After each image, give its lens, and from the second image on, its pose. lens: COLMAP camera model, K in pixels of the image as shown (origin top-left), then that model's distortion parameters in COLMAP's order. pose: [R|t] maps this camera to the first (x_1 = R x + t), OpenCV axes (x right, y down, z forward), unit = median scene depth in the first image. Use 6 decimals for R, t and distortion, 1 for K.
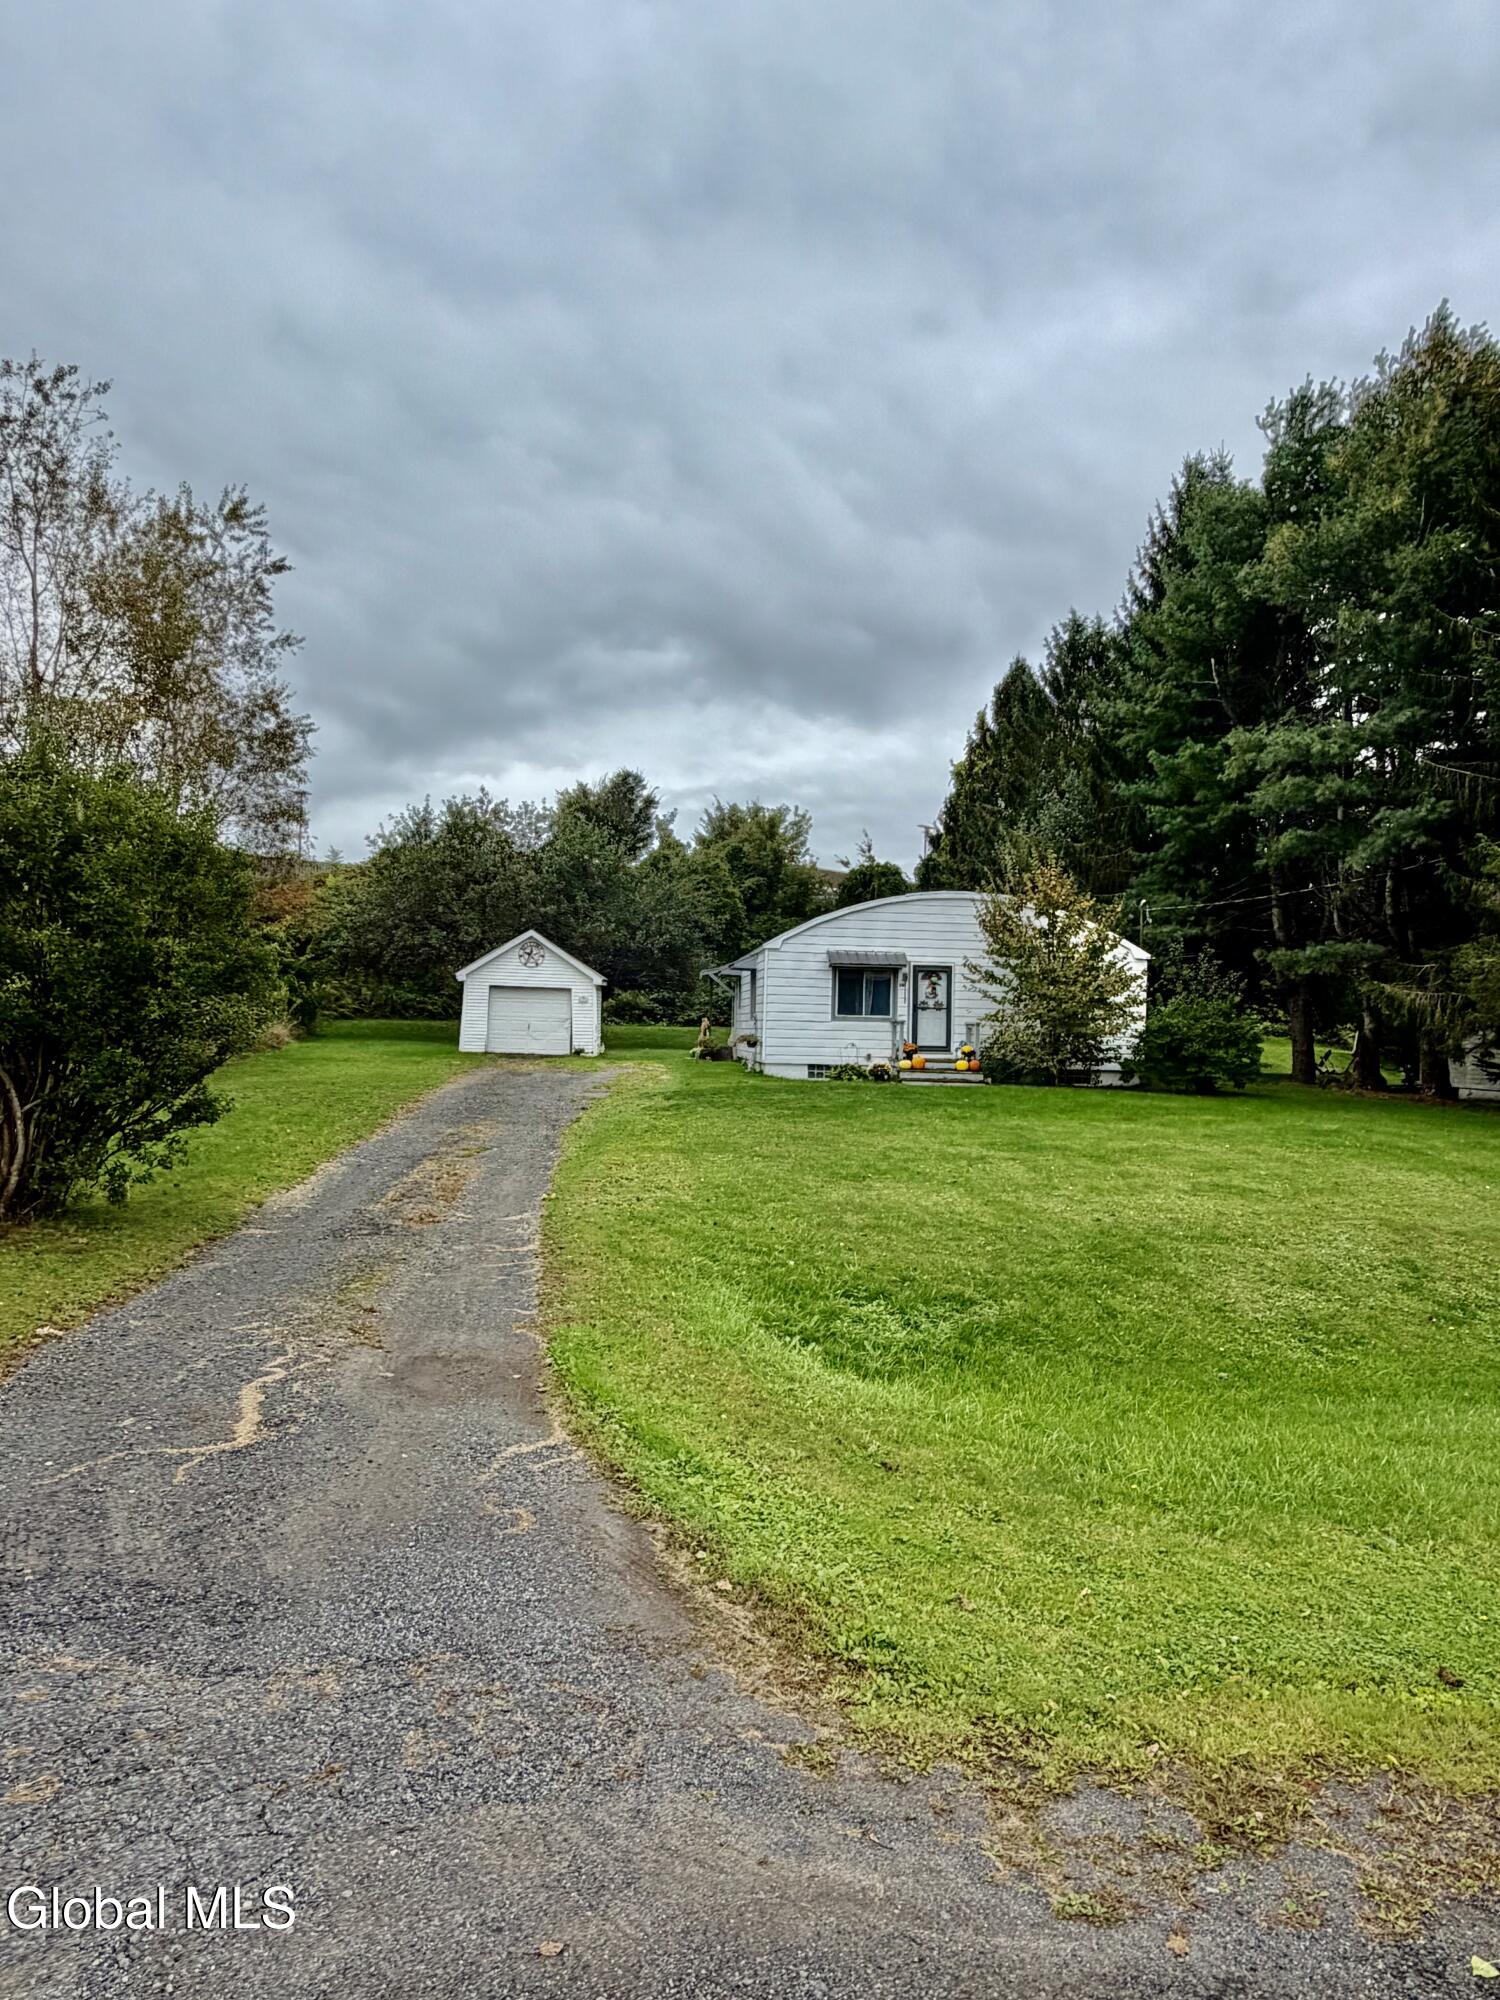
lens RADIAL K [[1309.7, 0, 741.6], [0, 1309.7, 1008.2], [0, 0, 1]] dist [0.008986, 0.000731]
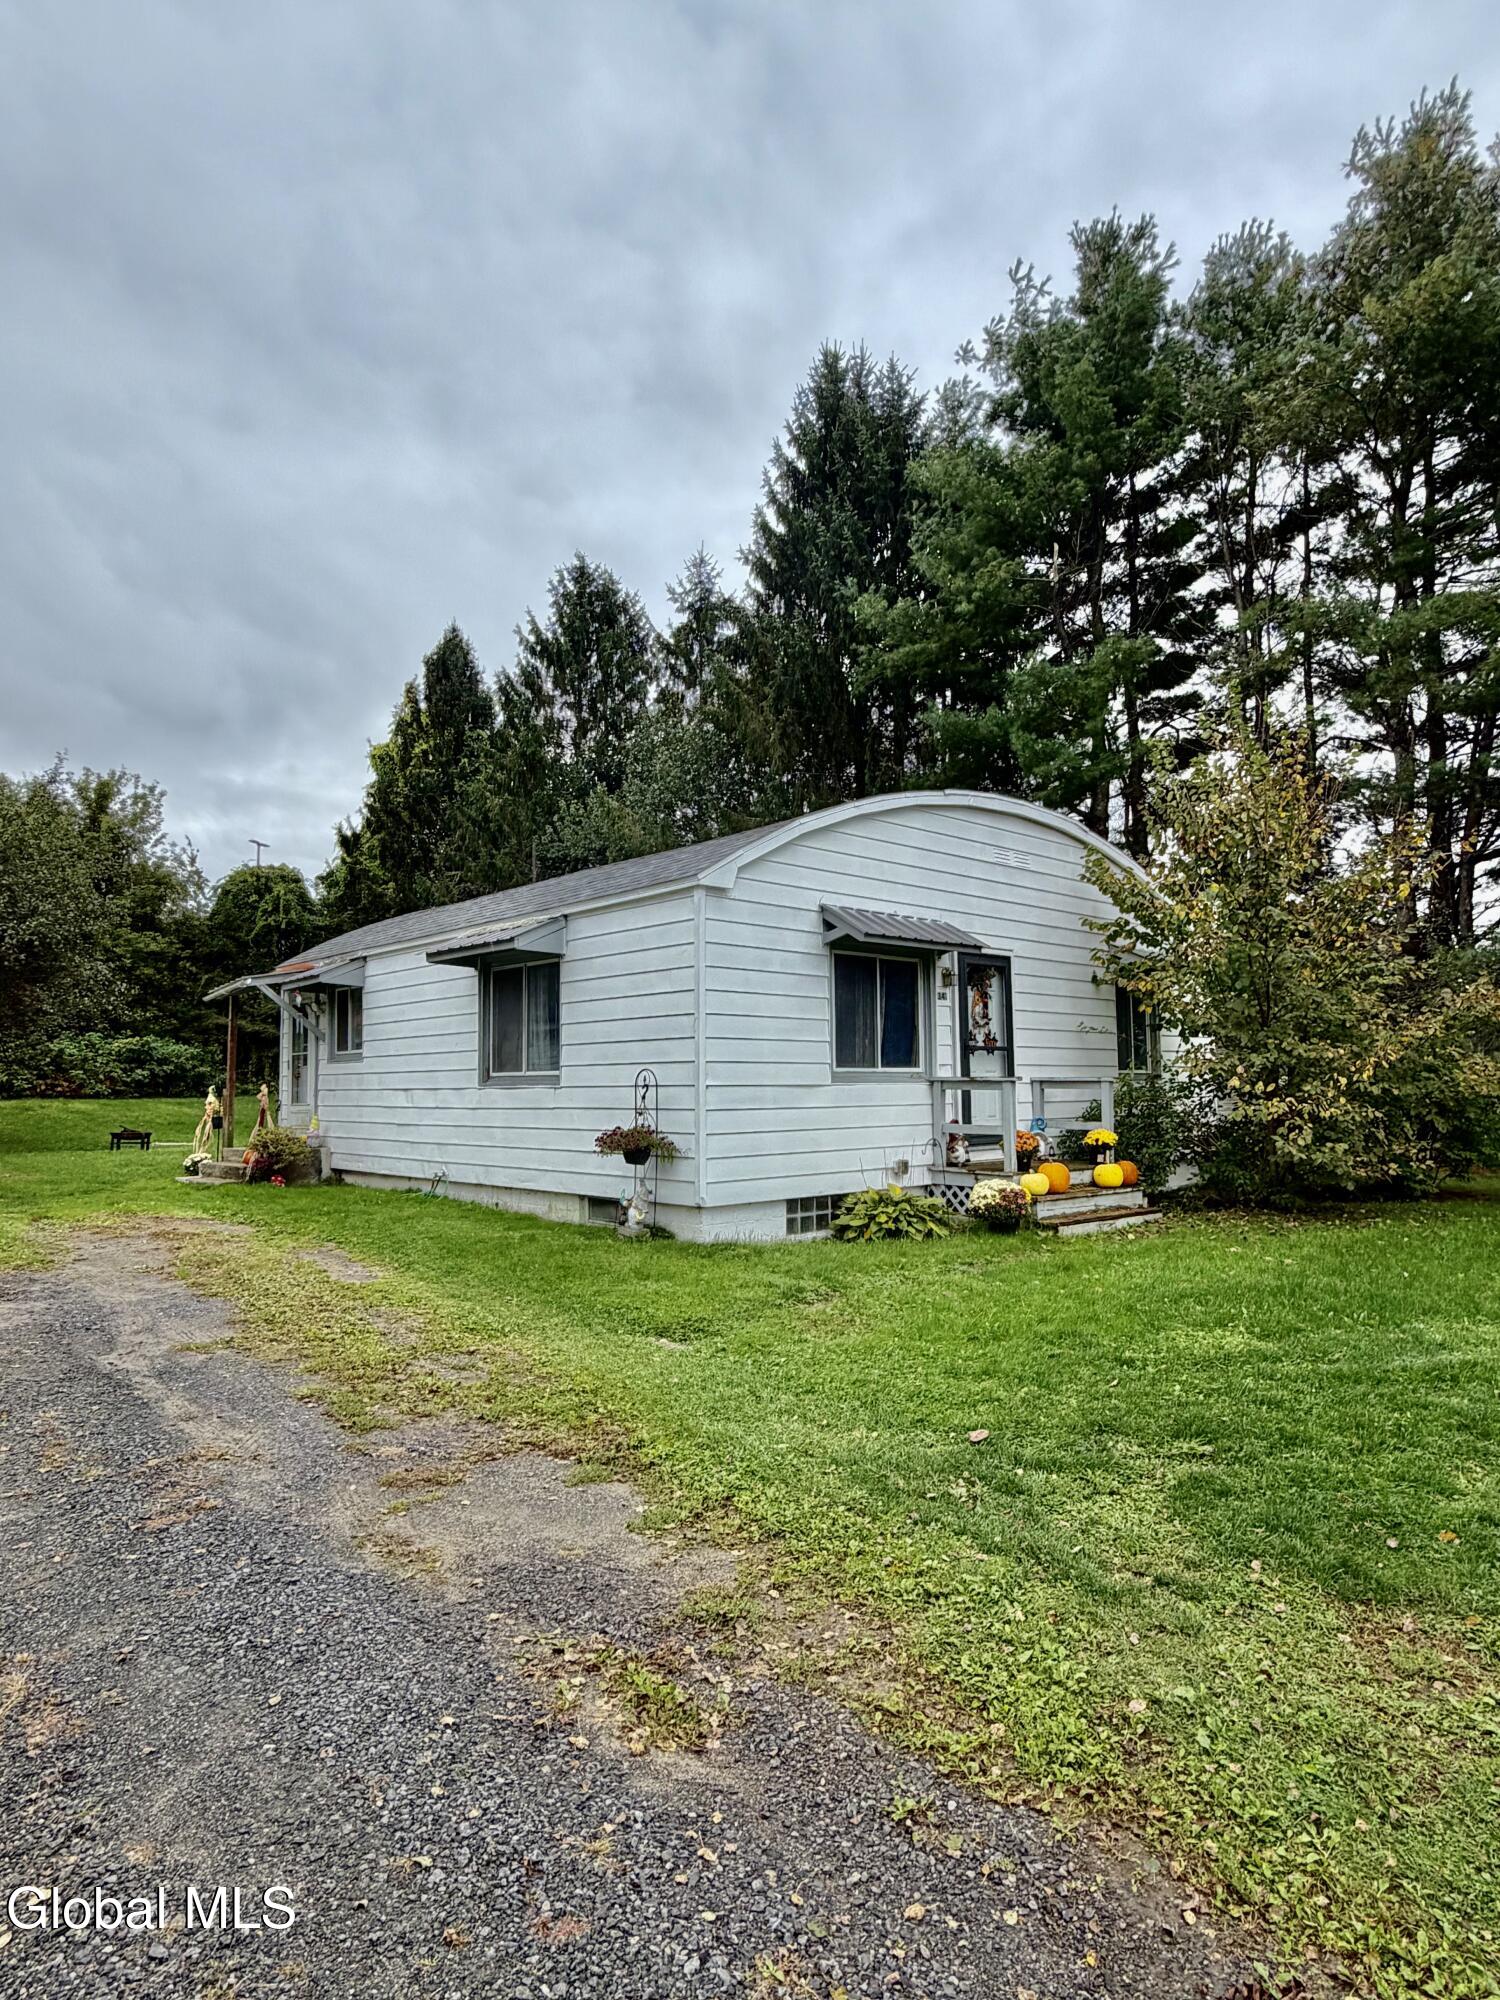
lens RADIAL K [[1158.1, 0, 756.9], [0, 1158.1, 998.3], [0, 0, 1]] dist [-0.008373, -0.001242]
pose [[0.785945, 0.015508, 0.618102, -0.162849], [0.021362, 0.998407, -0.052213, 0.001867], [-0.617927, 0.054240, 0.784362, 0.734349]]
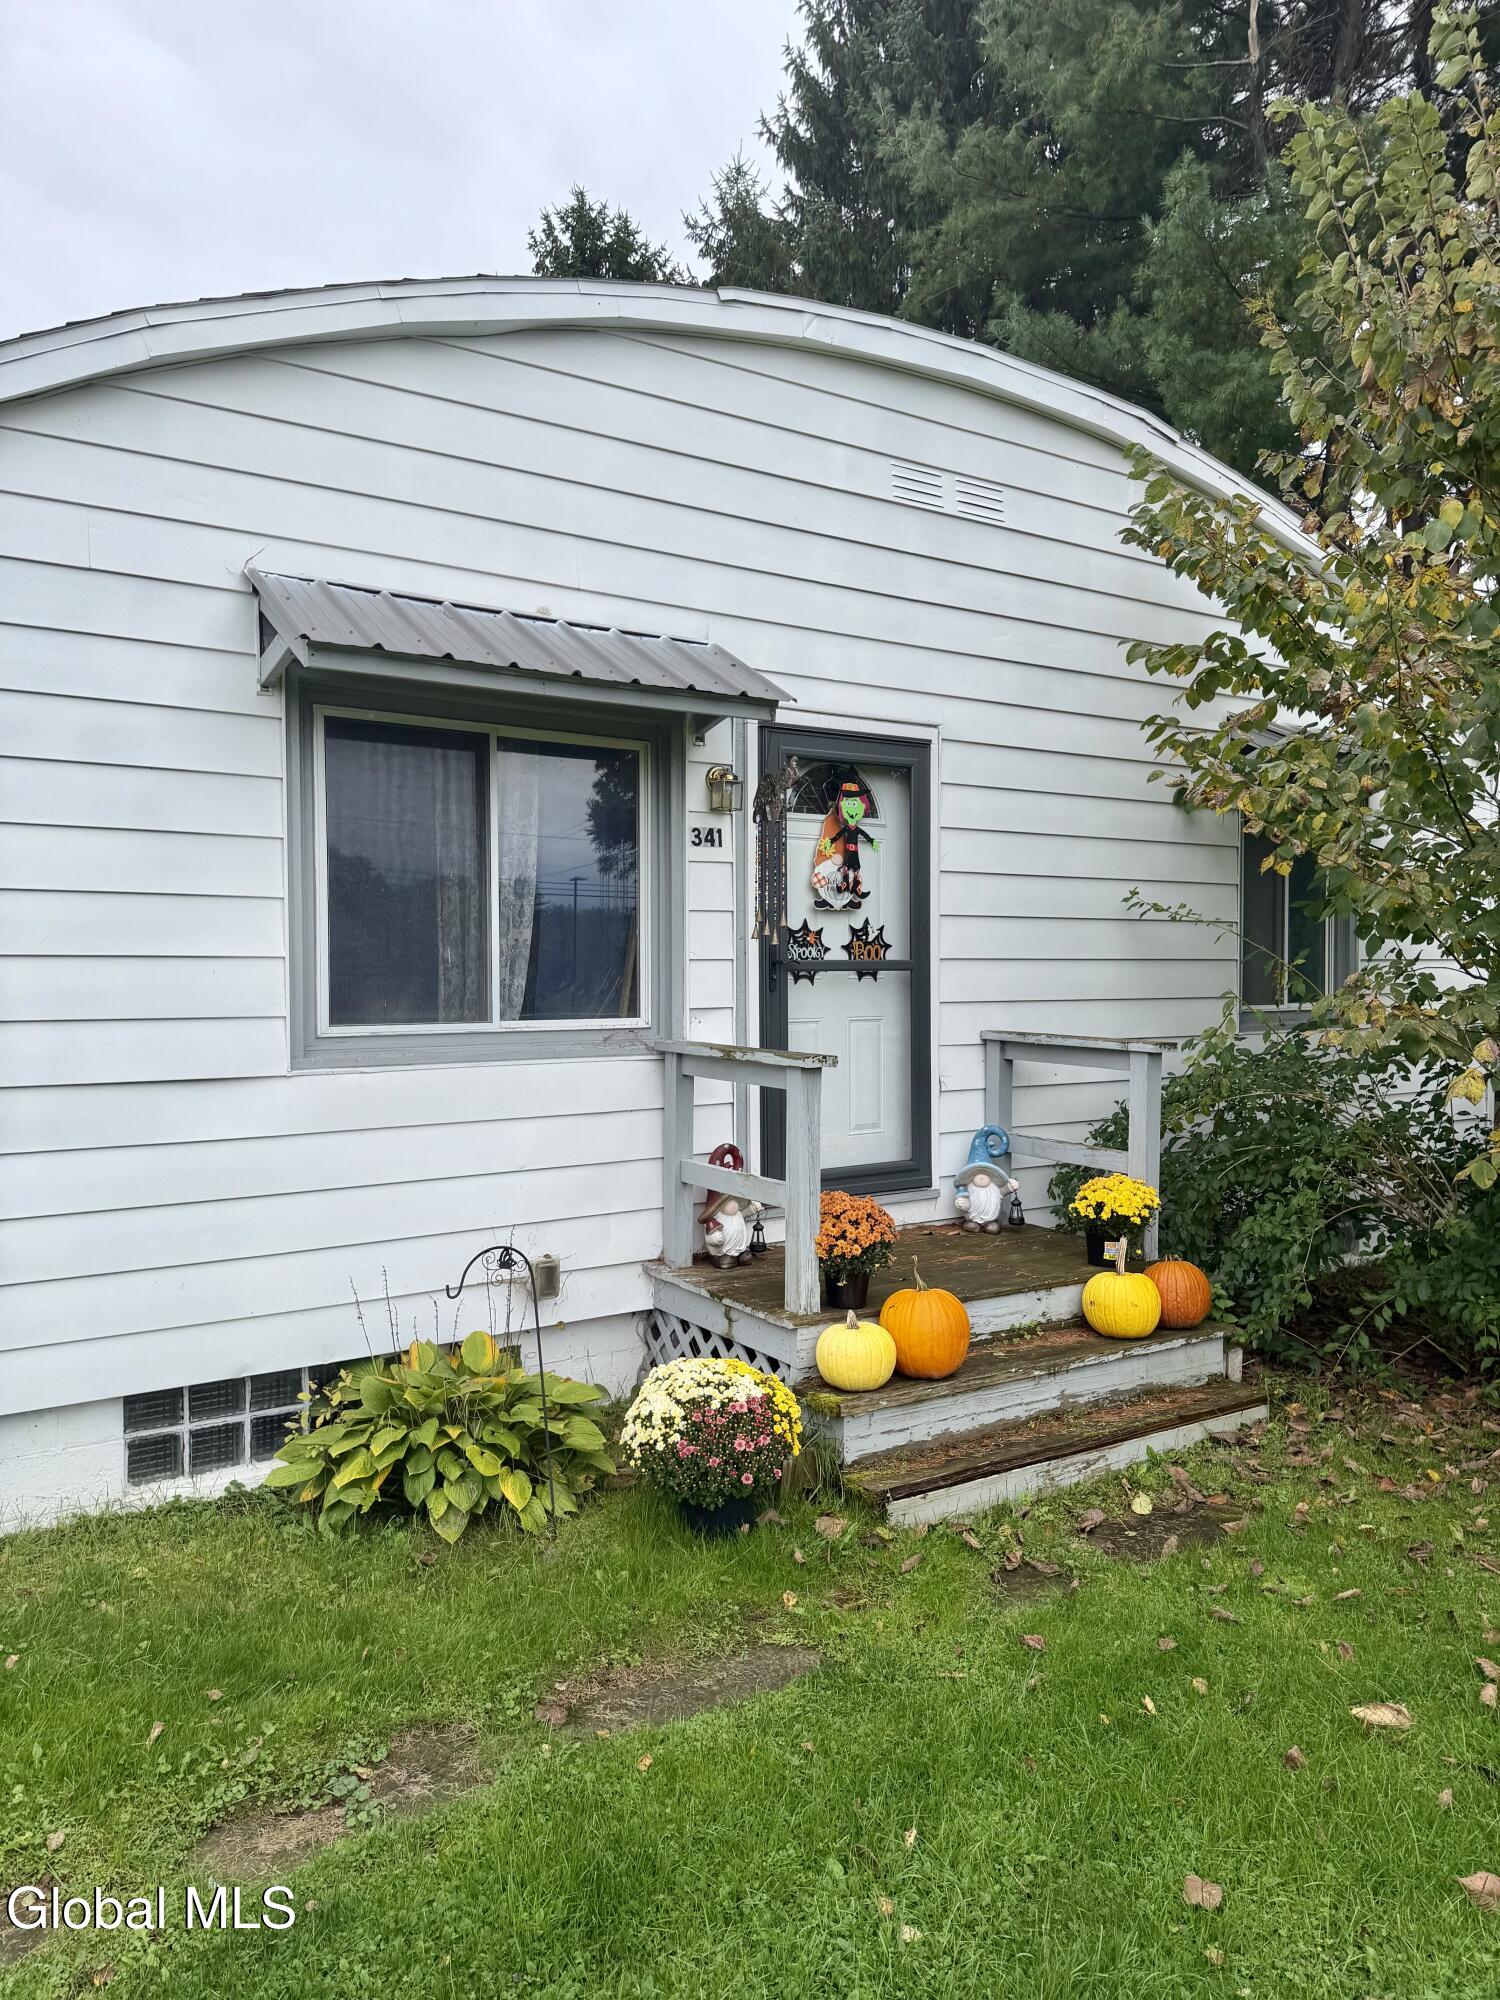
lens RADIAL K [[1402.2, 0, 747.8], [0, 1402.2, 1008.1], [0, 0, 1]] dist [0.034042, -0.009984]
pose [[0.871789, -0.040495, 0.488206, 0.036676], [0.018228, 0.998569, 0.050279, -0.004151], [-0.489543, -0.034933, 0.871279, 0.833773]]
